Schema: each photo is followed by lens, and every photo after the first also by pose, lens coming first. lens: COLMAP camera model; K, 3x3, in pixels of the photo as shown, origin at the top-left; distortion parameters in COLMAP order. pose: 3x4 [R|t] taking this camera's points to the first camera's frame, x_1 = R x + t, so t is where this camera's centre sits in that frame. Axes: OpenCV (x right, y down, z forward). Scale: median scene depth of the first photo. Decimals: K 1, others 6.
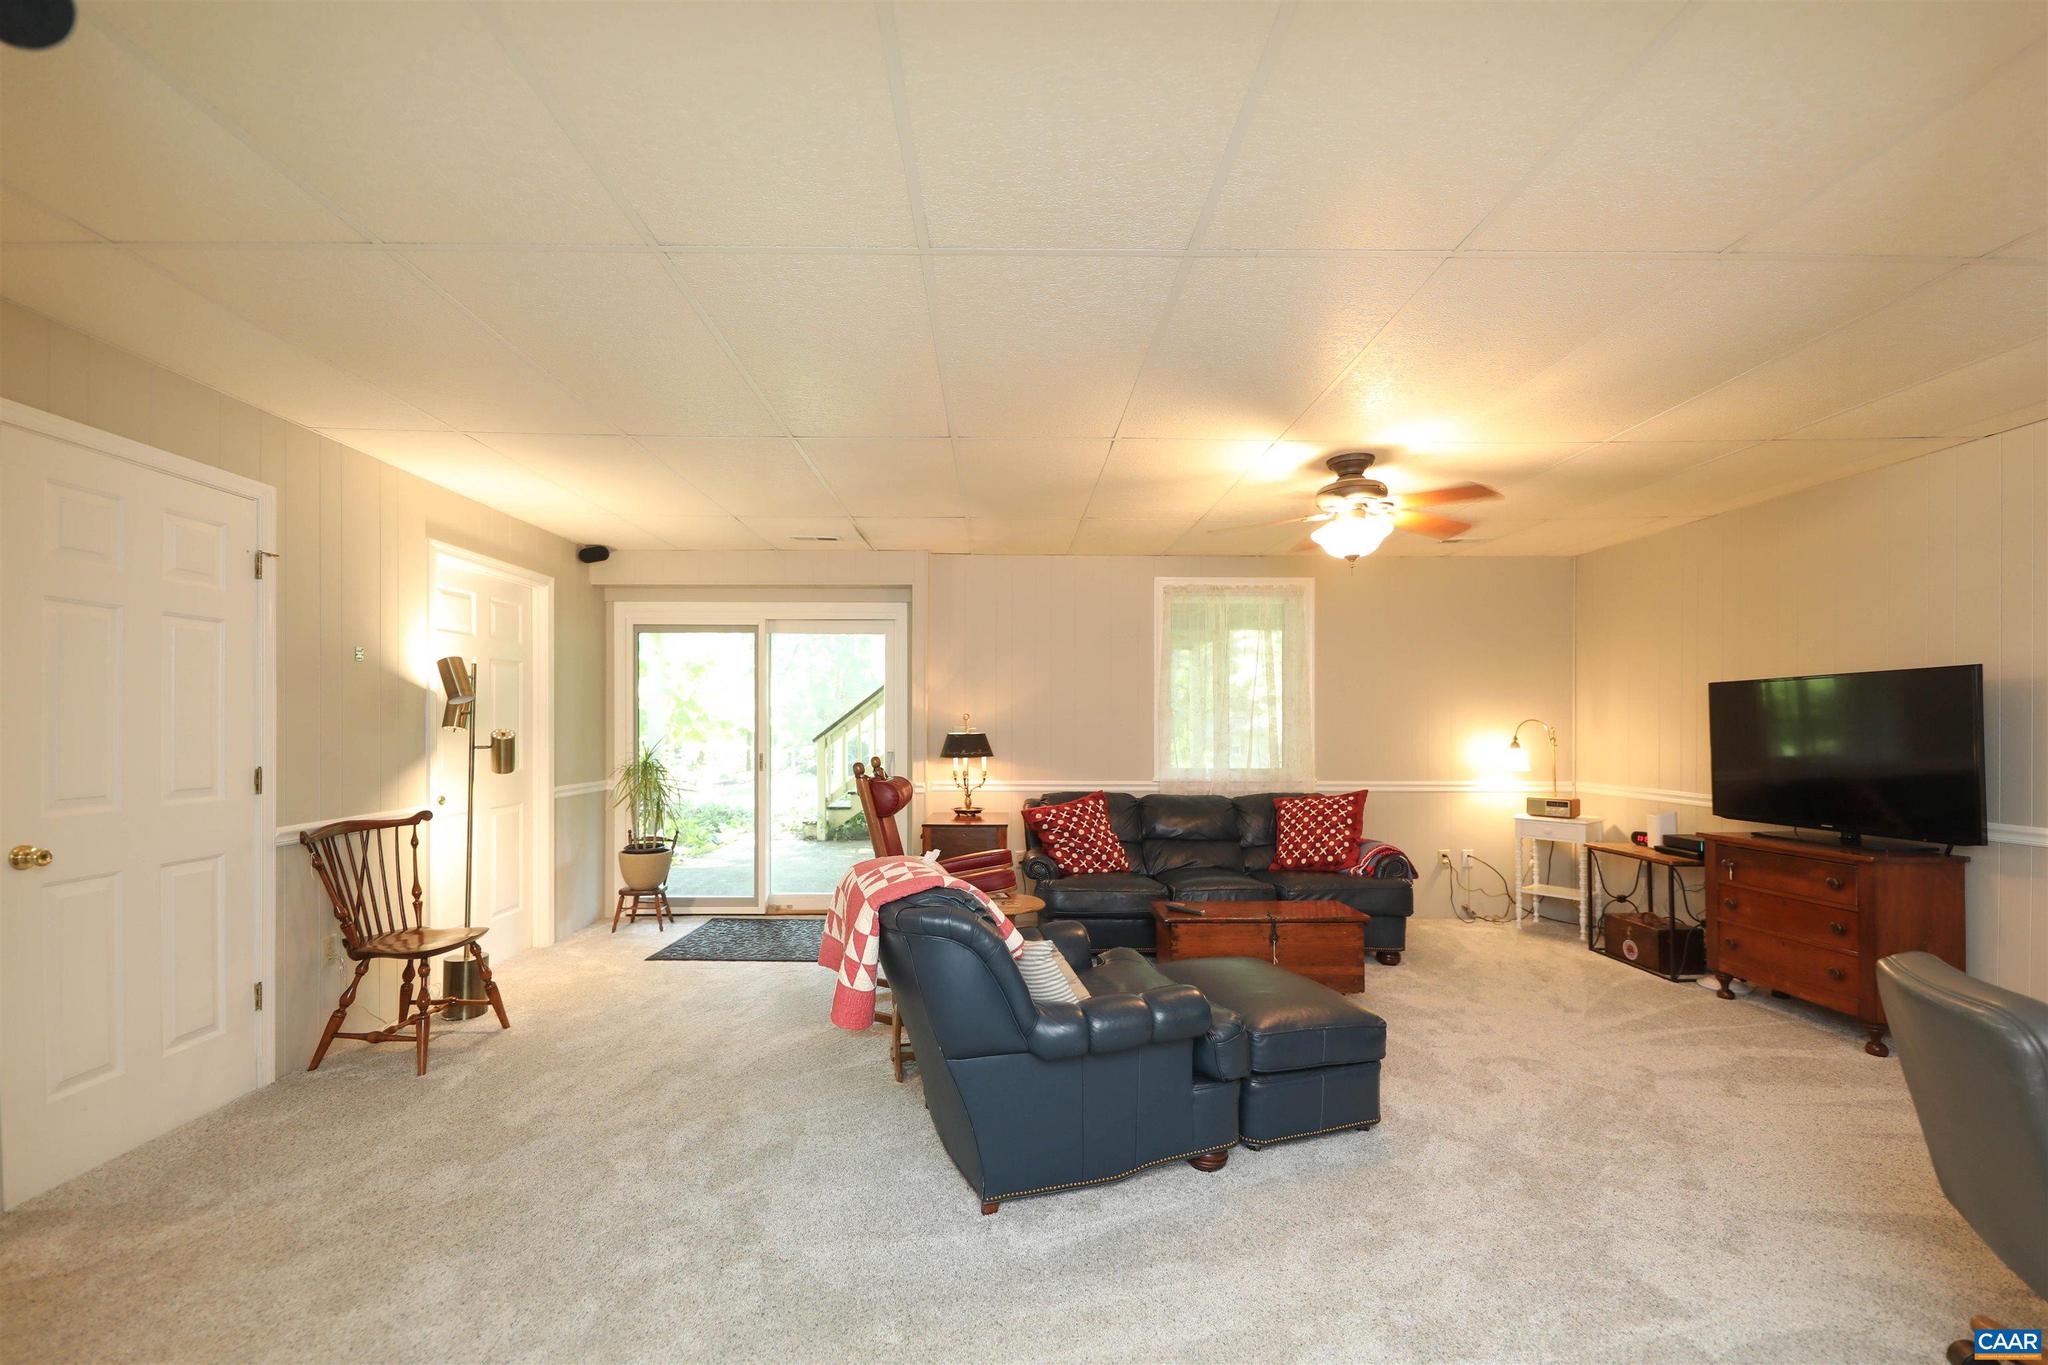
lens RADIAL K [[840.9, 0, 1016.5], [0, 840.9, 720.5], [0, 0, 1]] dist [0.000687, 0.000043]
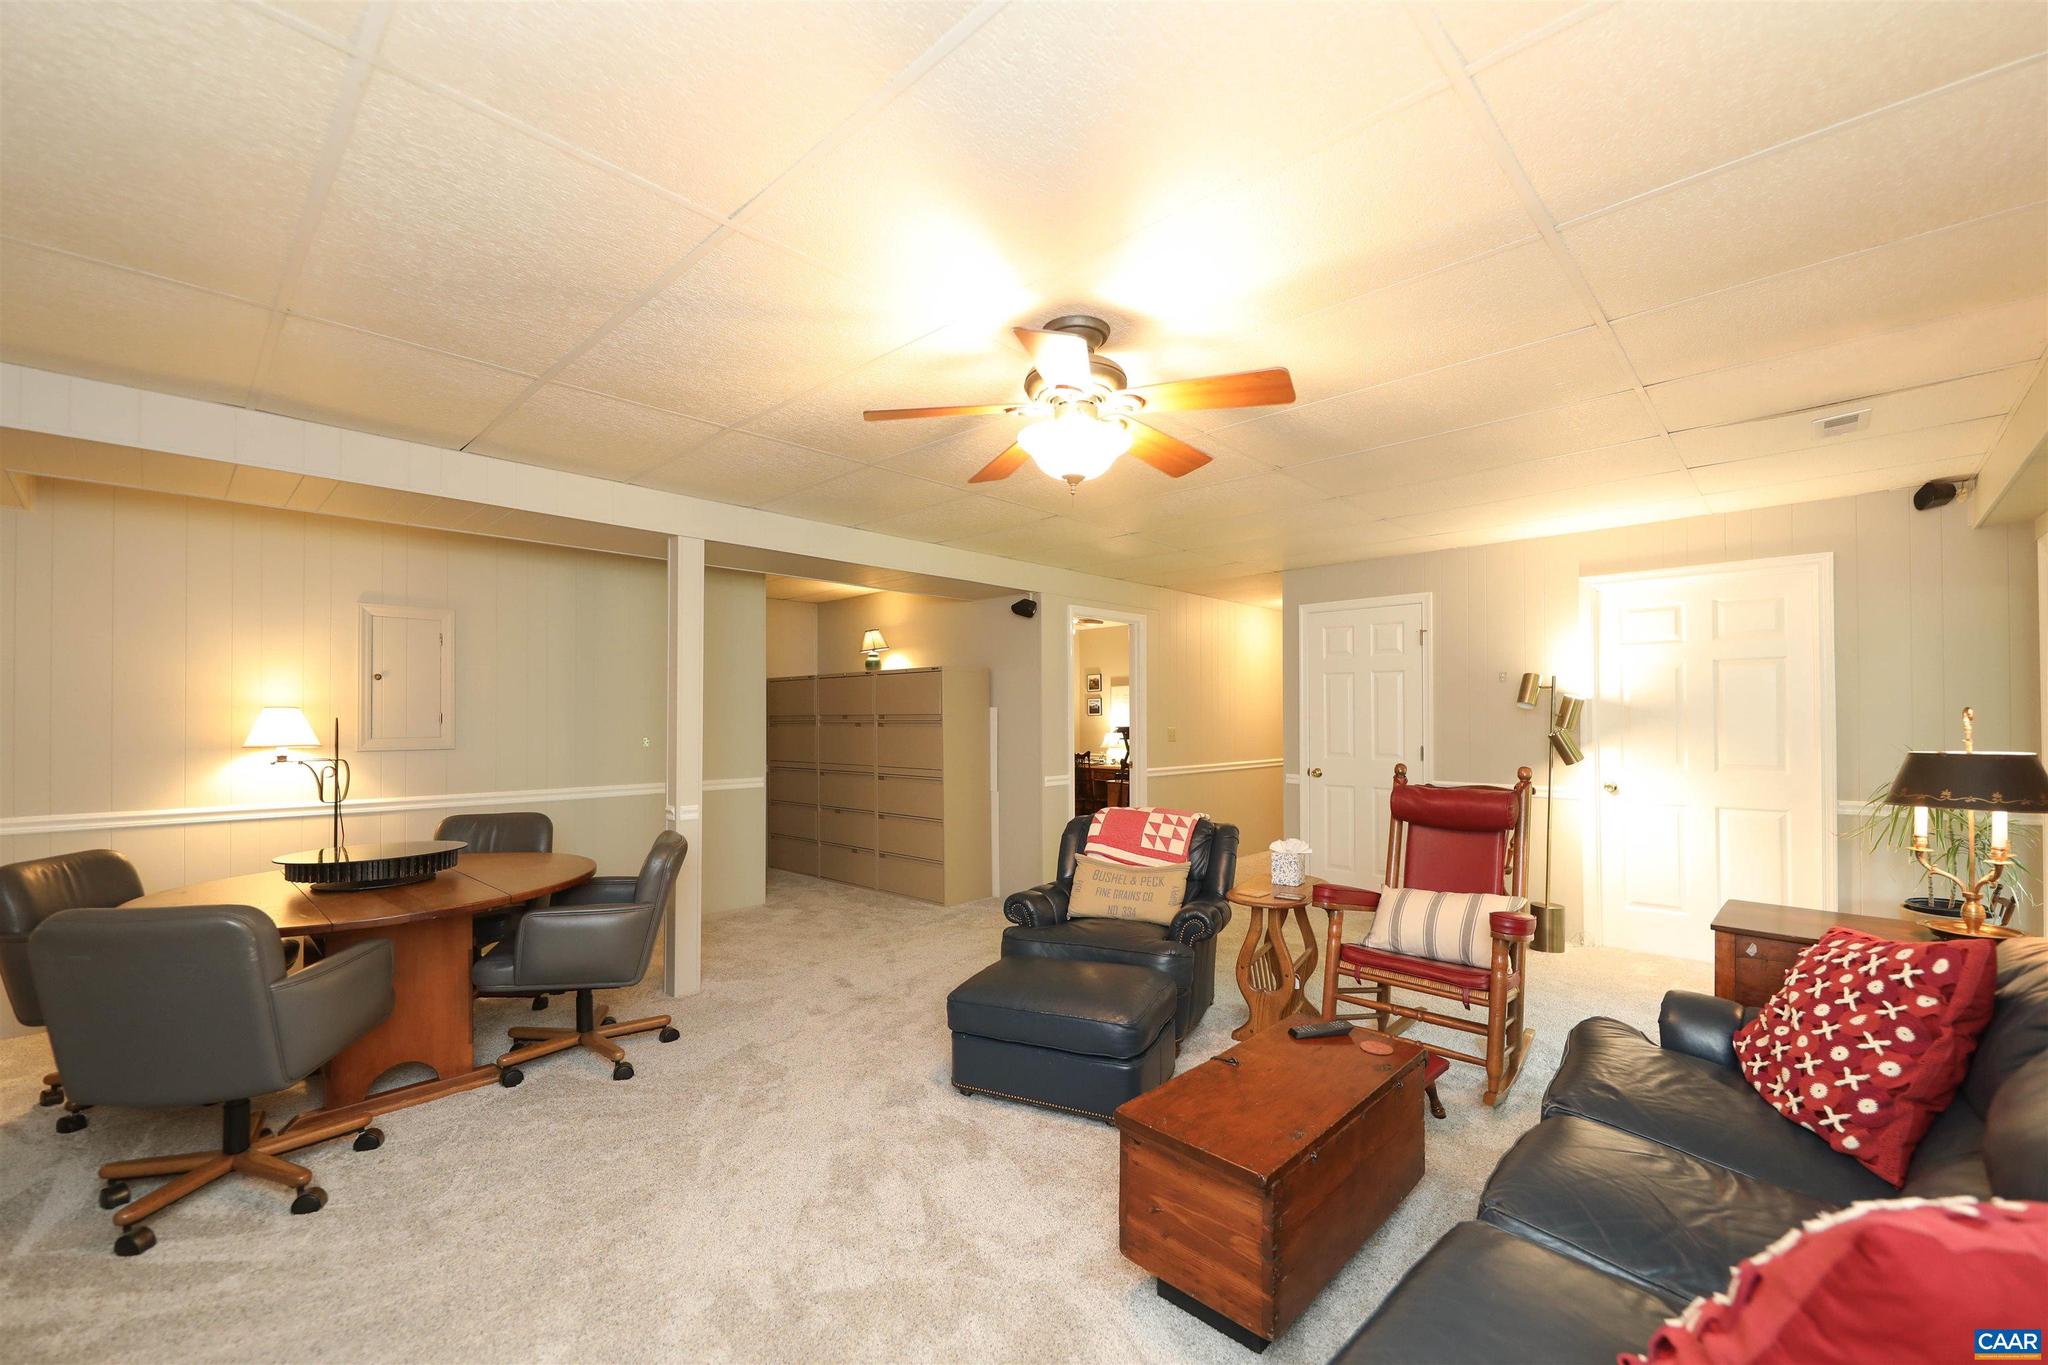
lens RADIAL K [[832.0, 0, 1030.0], [0, 832.0, 706.9], [0, 0, 1]] dist [0.002219, 0.000067]
pose [[-0.696795, -0.011734, -0.717174, 0.638997], [0.002110, 0.999828, -0.018408, 0.000121], [0.717267, -0.014340, -0.696651, 1.049302]]
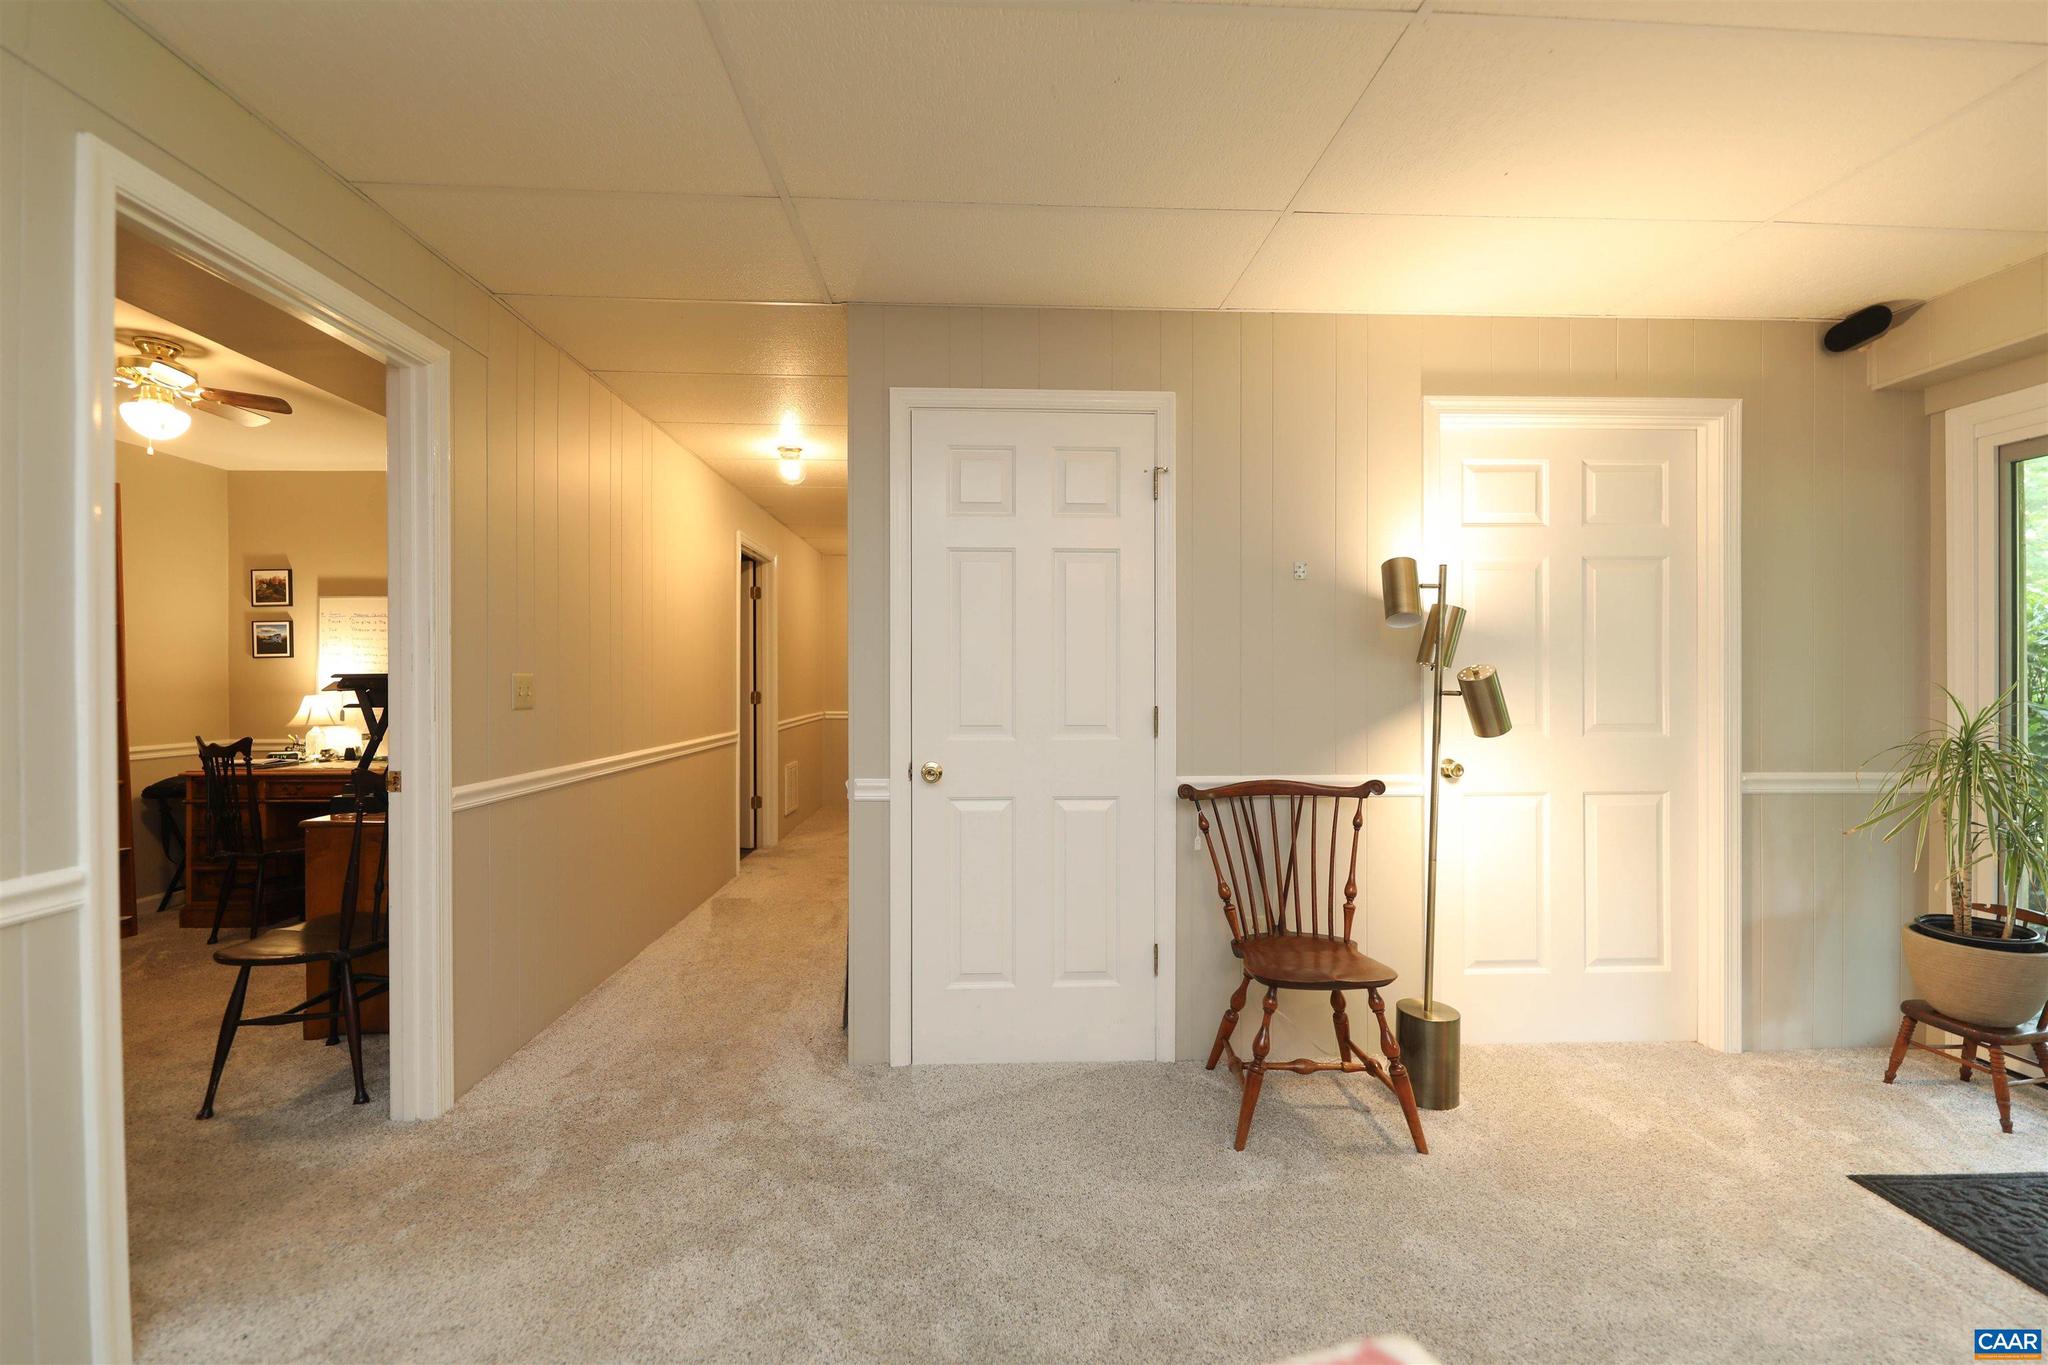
lens RADIAL K [[829.9, 0, 1030.3], [0, 829.9, 680.6], [0, 0, 1]] dist [0.009927, 0.000029]
pose [[0.032225, -0.001172, -0.999480, -0.007968], [0.004717, 0.999988, -0.001021, 0.017208], [0.999470, -0.004682, 0.032230, 0.530874]]
